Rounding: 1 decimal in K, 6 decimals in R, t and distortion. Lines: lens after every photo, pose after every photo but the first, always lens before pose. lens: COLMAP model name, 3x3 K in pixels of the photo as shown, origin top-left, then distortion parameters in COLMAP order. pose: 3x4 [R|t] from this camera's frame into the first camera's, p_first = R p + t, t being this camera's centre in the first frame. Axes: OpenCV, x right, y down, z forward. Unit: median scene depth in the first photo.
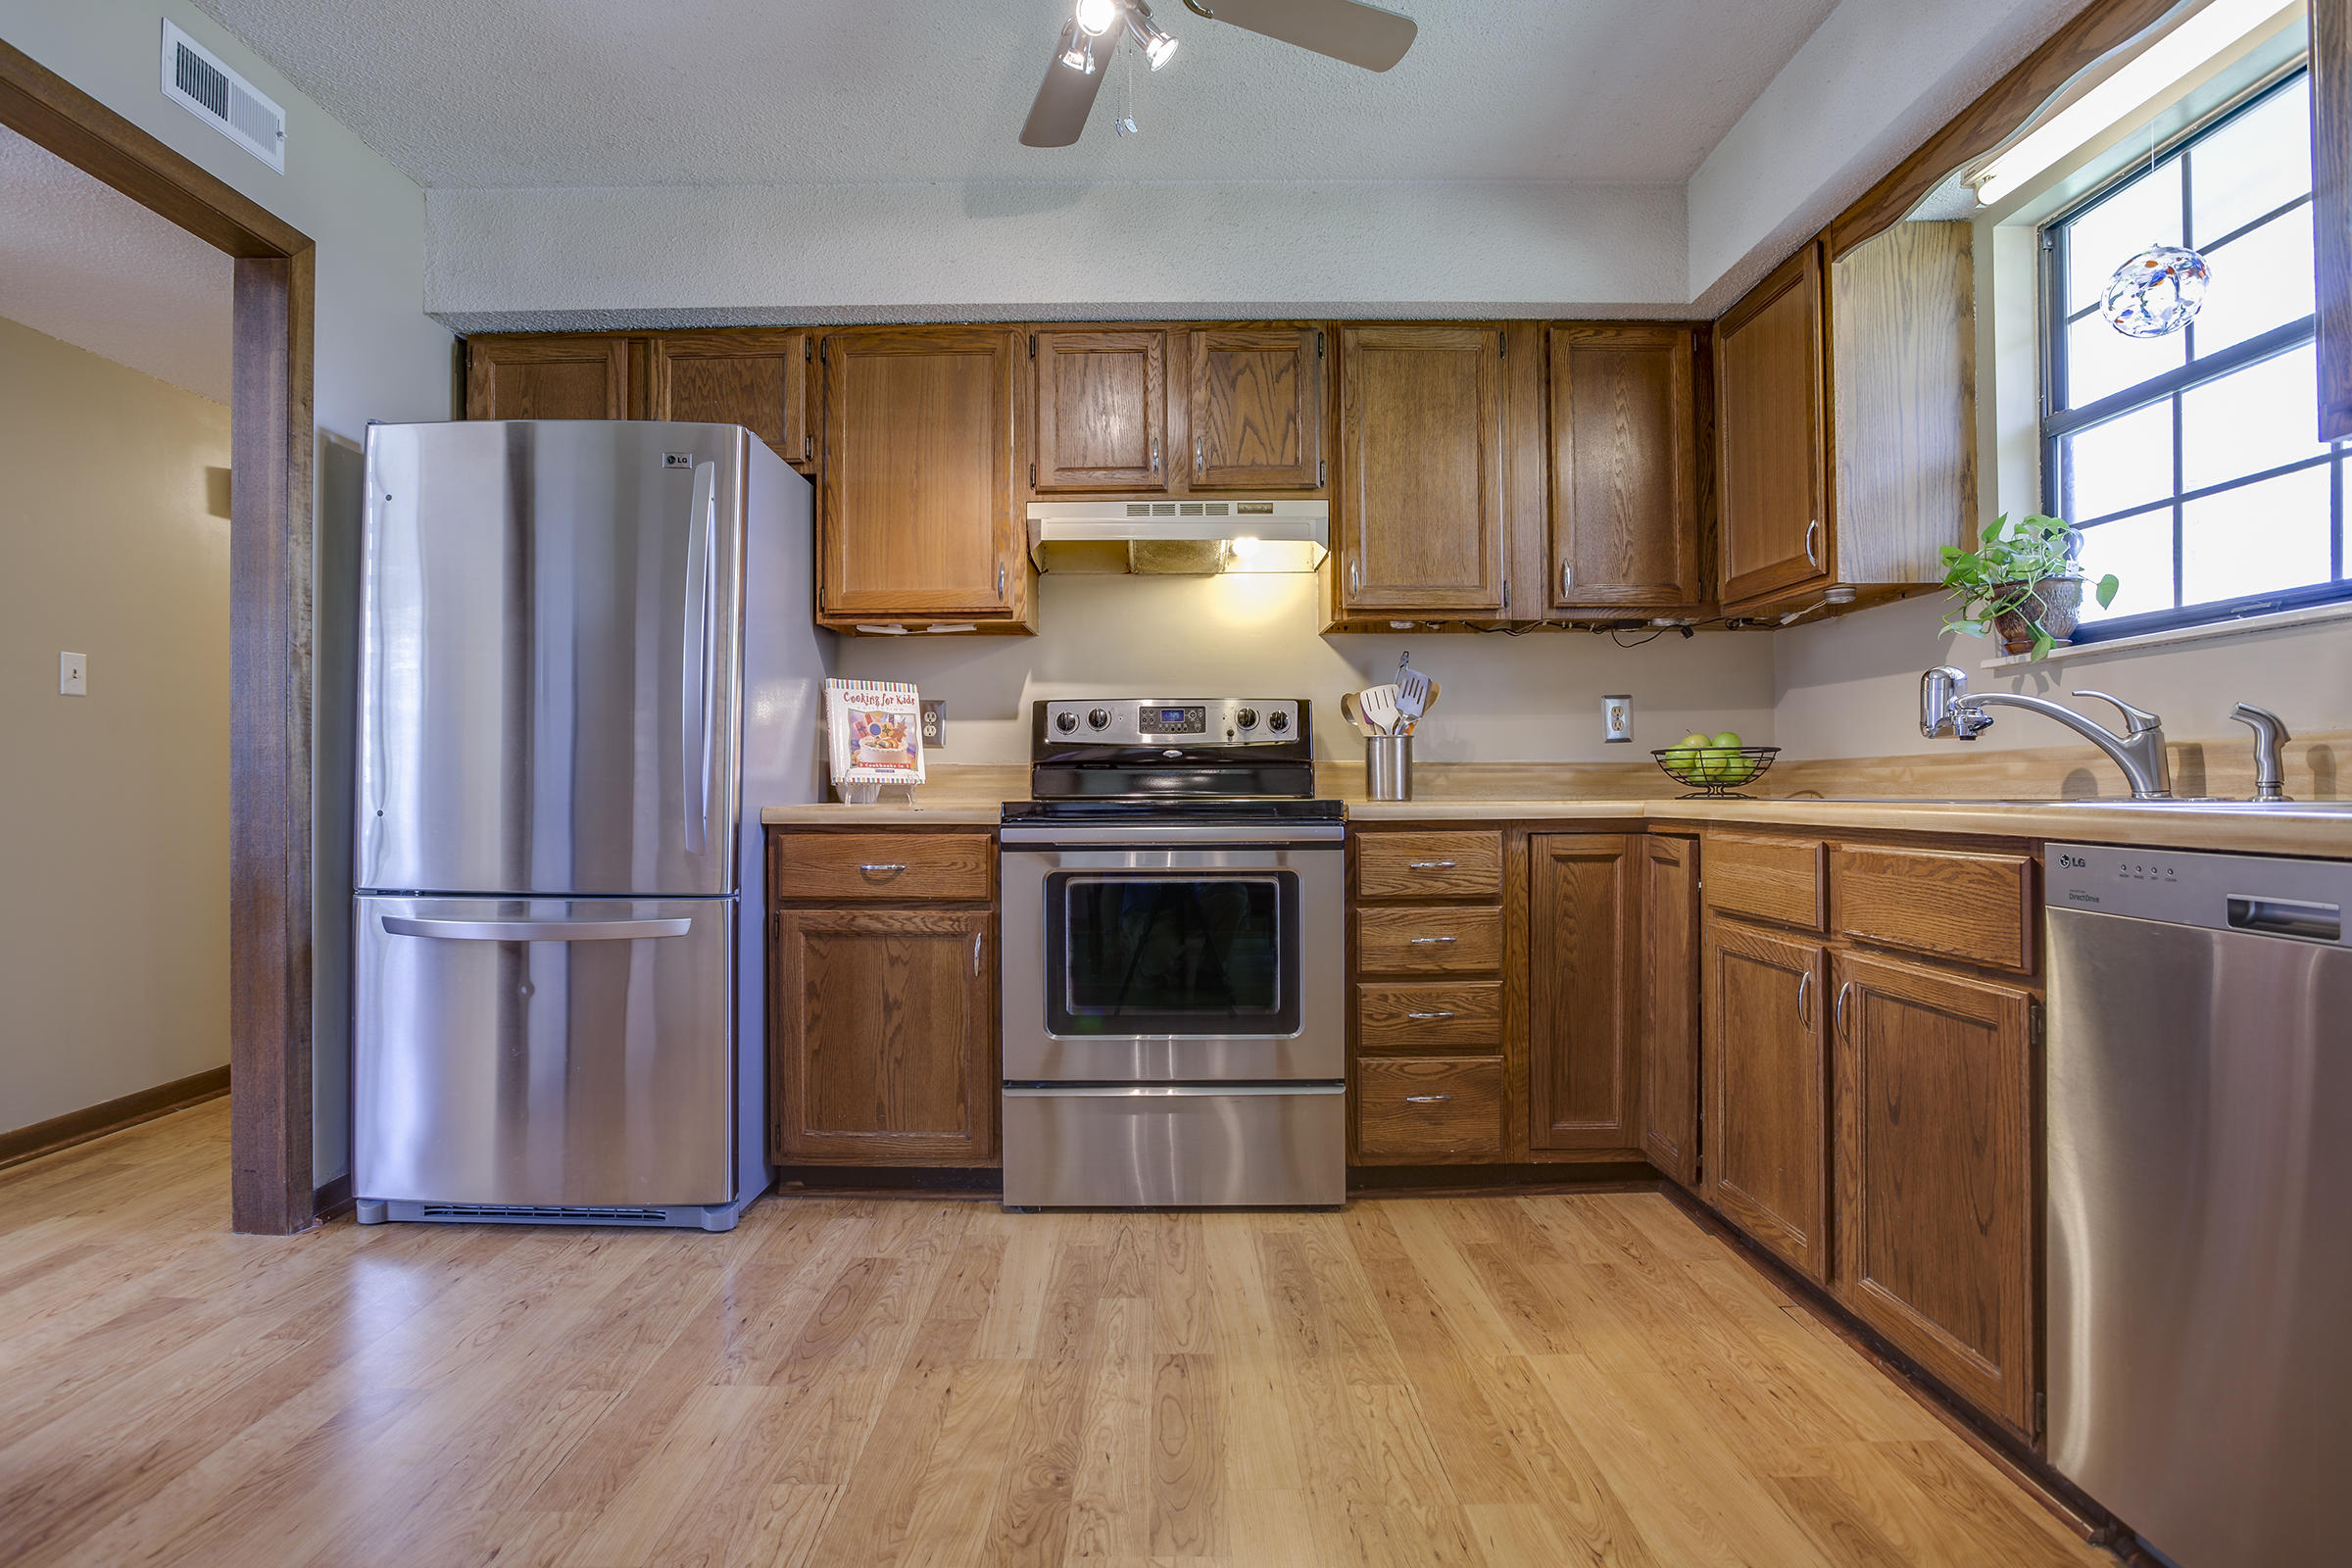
lens RADIAL K [[1170.4, 0, 1162.8], [0, 1170.4, 772.5], [0, 0, 1]] dist [-0.061067, 0.028248]
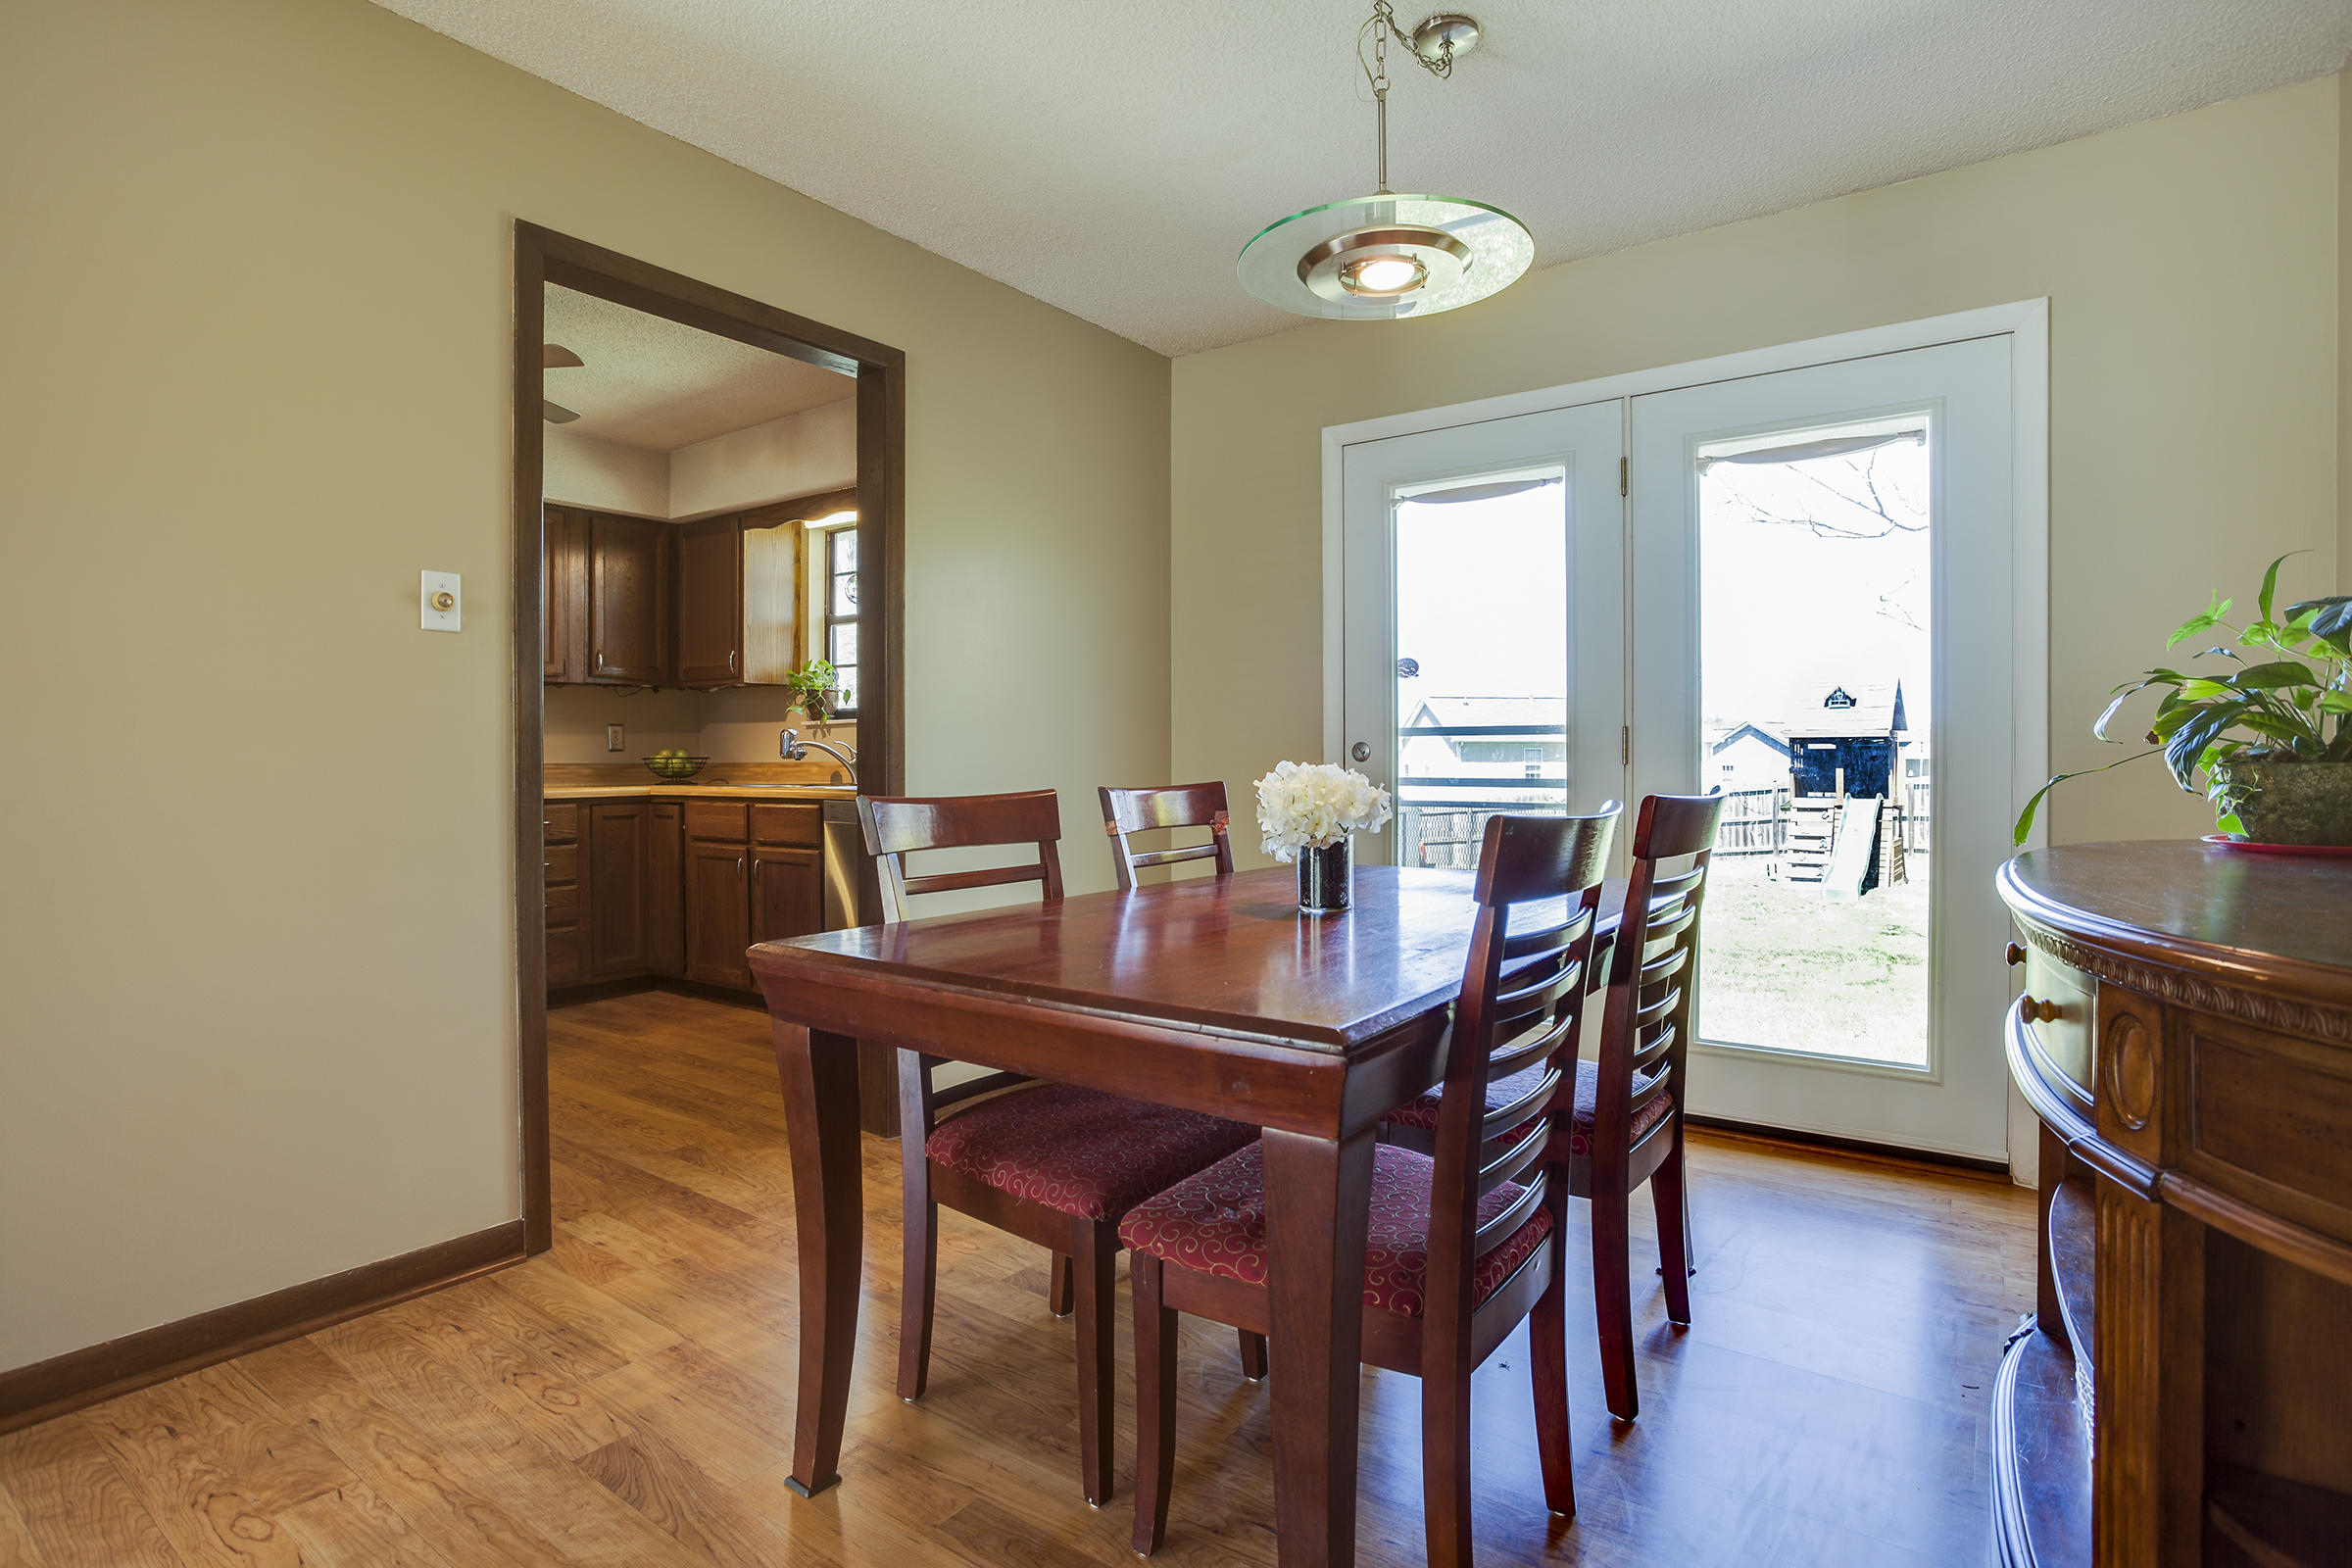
lens RADIAL K [[1170.4, 0, 1162.8], [0, 1170.4, 772.5], [0, 0, 1]] dist [-0.061067, 0.028248]
pose [[0.590079, -0.009692, 0.807287, -0.634758], [-0.008206, 0.999804, 0.018001, -0.040370], [-0.807303, -0.017246, 0.589884, -0.824843]]
